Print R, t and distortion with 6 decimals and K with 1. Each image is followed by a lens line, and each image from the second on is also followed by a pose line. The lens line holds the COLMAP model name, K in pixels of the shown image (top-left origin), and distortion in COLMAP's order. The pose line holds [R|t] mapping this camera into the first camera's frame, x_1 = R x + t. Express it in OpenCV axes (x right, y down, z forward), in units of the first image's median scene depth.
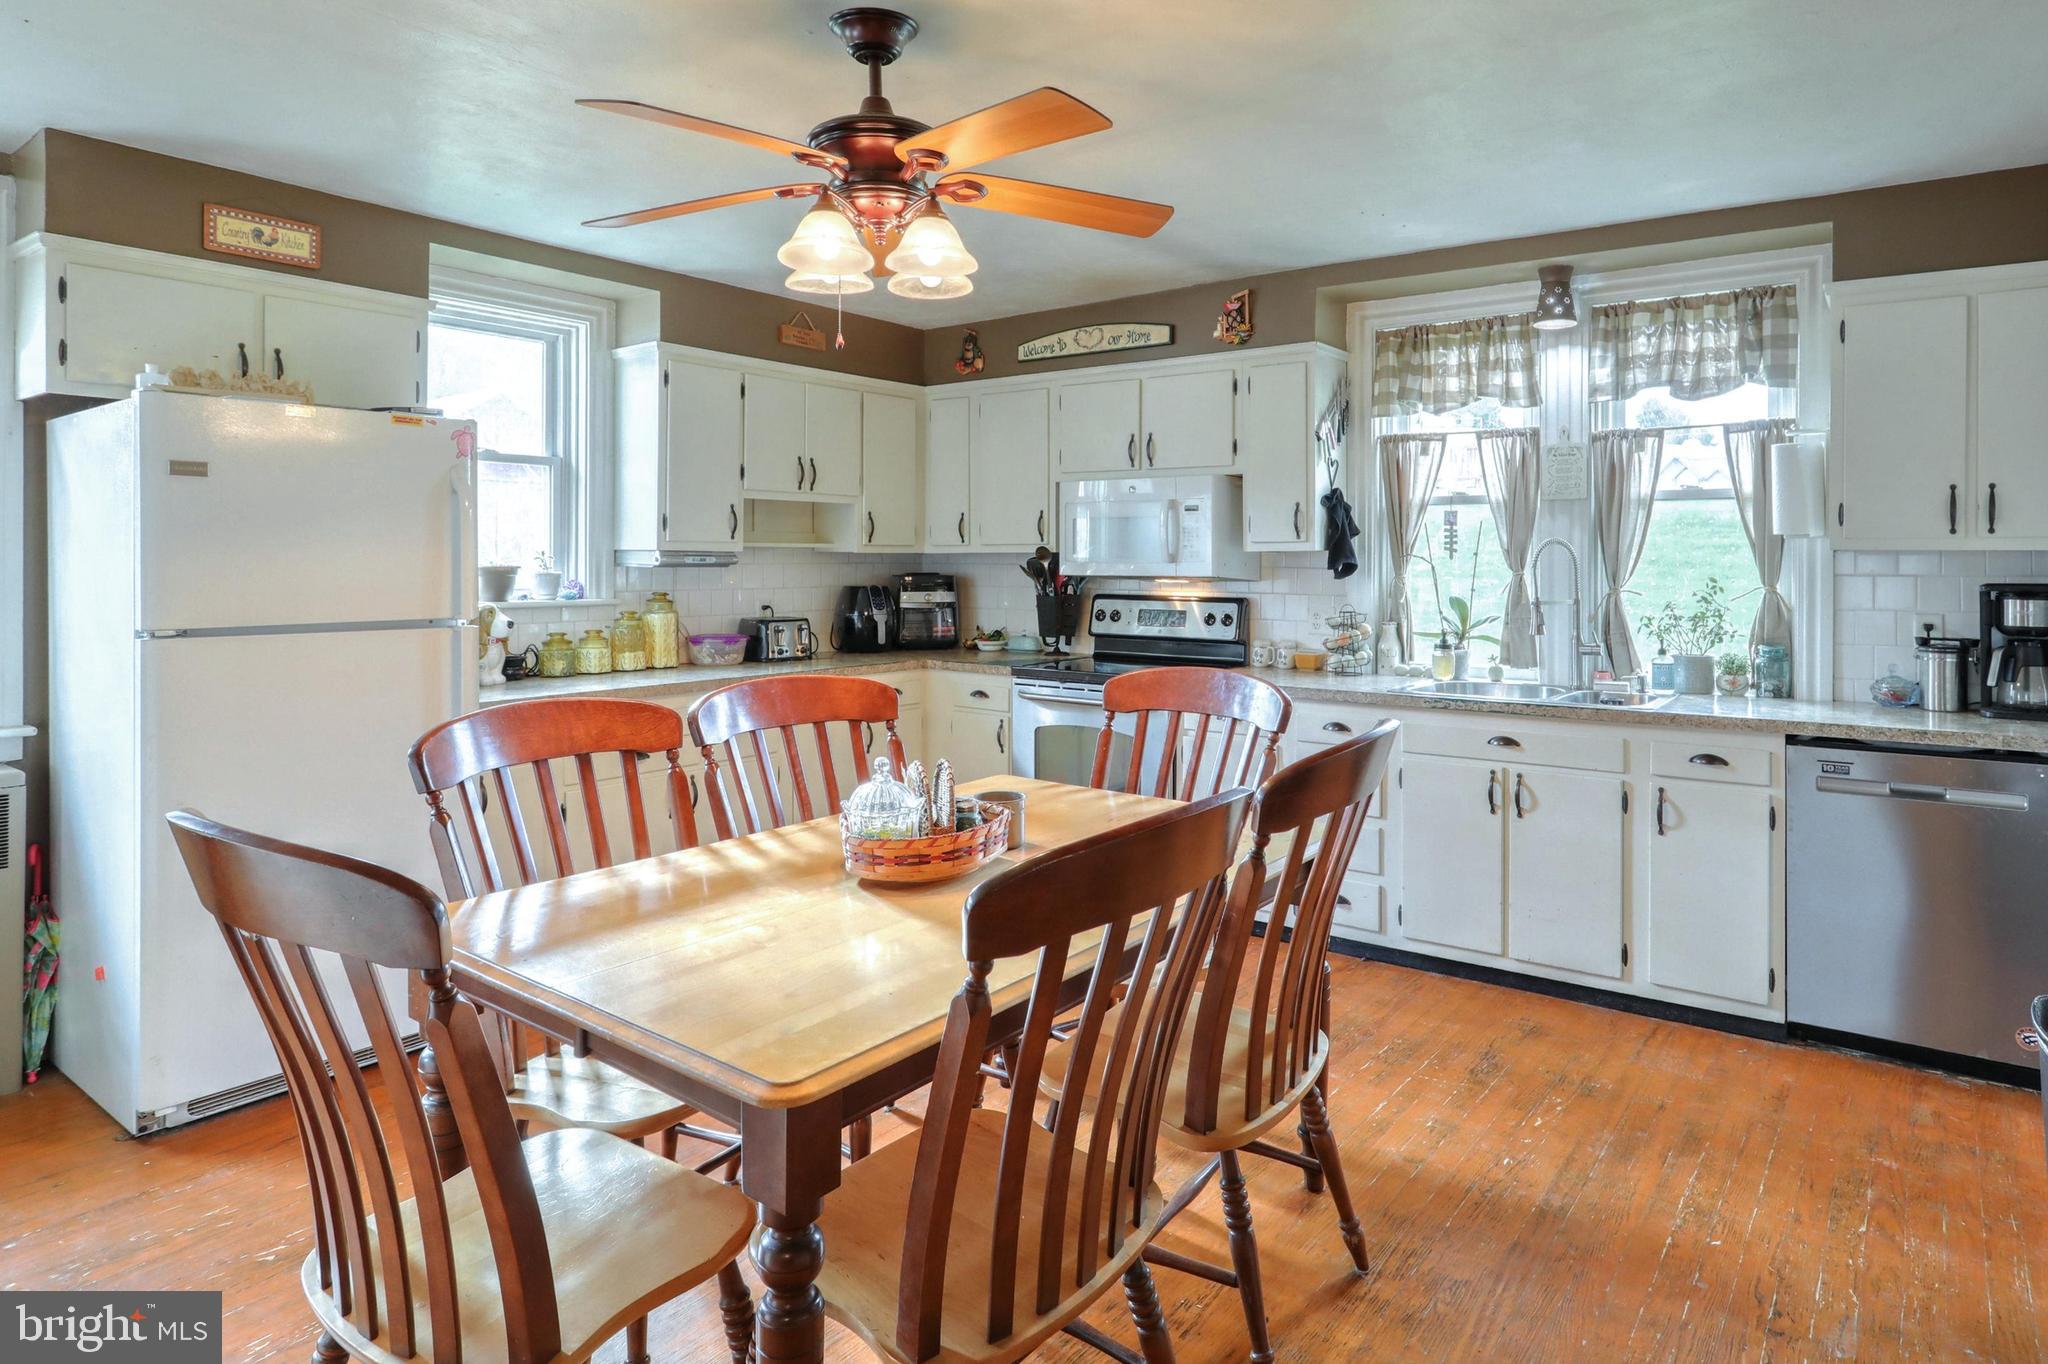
lens RADIAL K [[1181.9, 0, 1133.2], [0, 1181.9, 555.1], [0, 0, 1]] dist [0.000952, 0.000809]
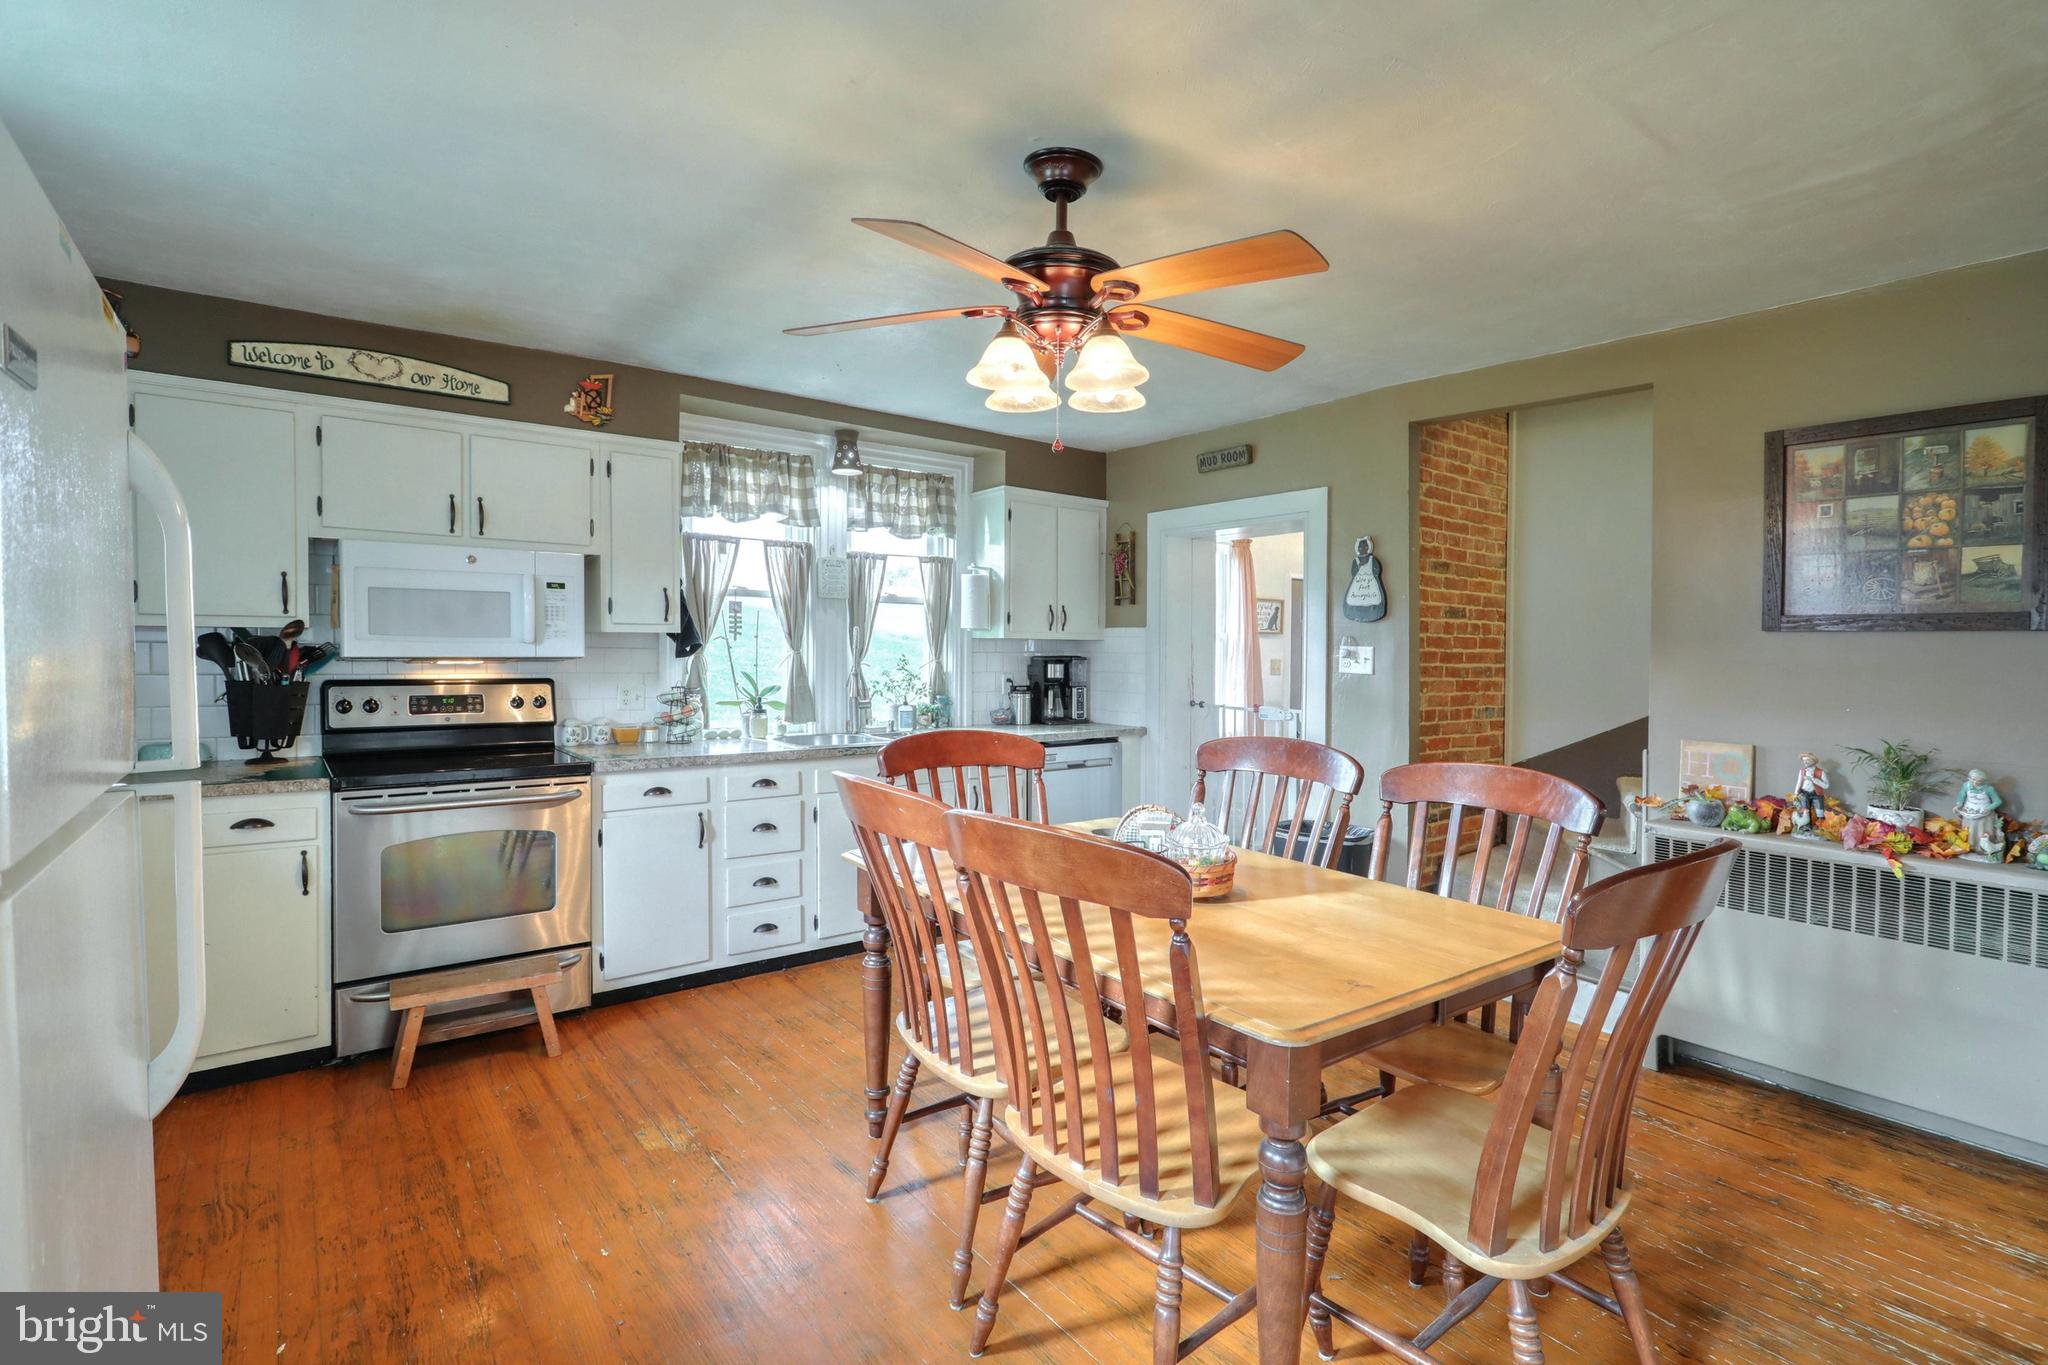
lens RADIAL K [[986.9, 0, 1020.2], [0, 986.9, 664.0], [0, 0, 1]] dist [0.001509, 0.000755]
pose [[0.301039, -0.018678, 0.953429, -0.625498], [-0.013221, 0.999630, 0.023757, -0.000713], [-0.953520, -0.019757, 0.300681, 0.415127]]
